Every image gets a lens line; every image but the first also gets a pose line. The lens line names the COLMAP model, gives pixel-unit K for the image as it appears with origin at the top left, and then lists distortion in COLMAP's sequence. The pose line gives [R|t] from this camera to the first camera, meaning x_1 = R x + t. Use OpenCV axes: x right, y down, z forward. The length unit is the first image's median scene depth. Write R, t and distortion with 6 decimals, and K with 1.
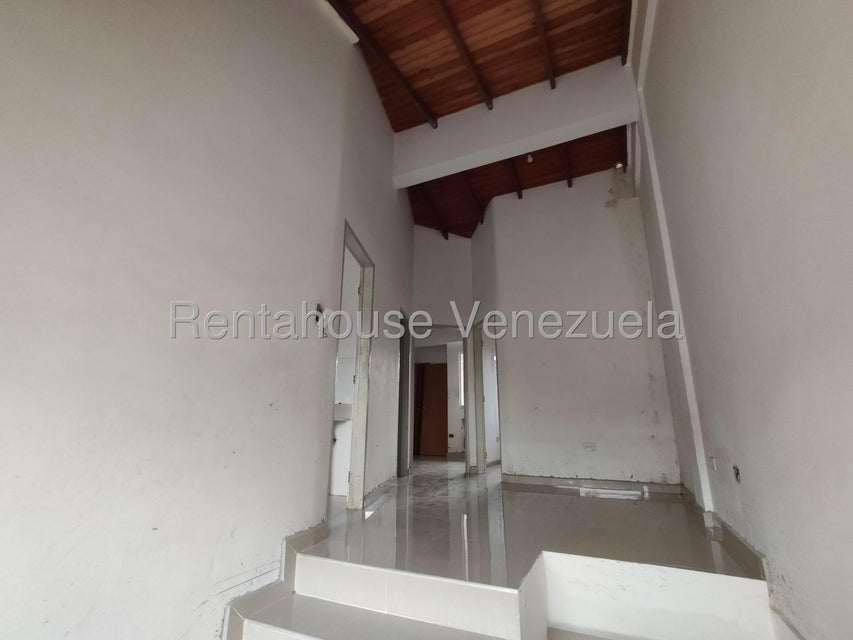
lens RADIAL K [[393.7, 0, 426.5], [0, 393.7, 320.0], [0, 0, 1]] dist [0.002551, -0.000269]
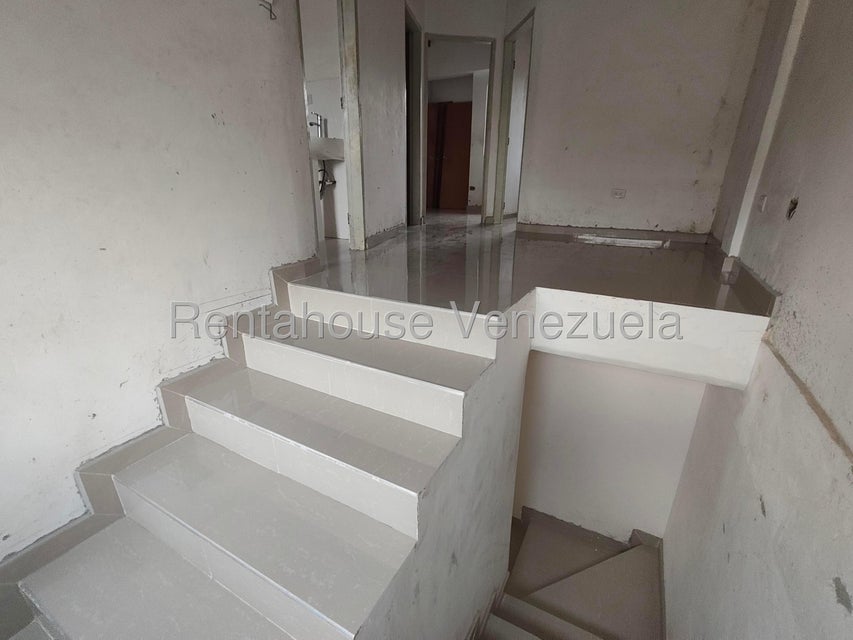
lens RADIAL K [[391.3, 0, 428.1], [0, 391.3, 321.4], [0, 0, 1]] dist [0.006085, -0.000023]
pose [[0.997544, 0.029438, -0.063561, 0.058163], [0.011138, 0.829200, 0.558841, 0.072485], [0.069156, -0.558176, 0.826836, 0.087786]]
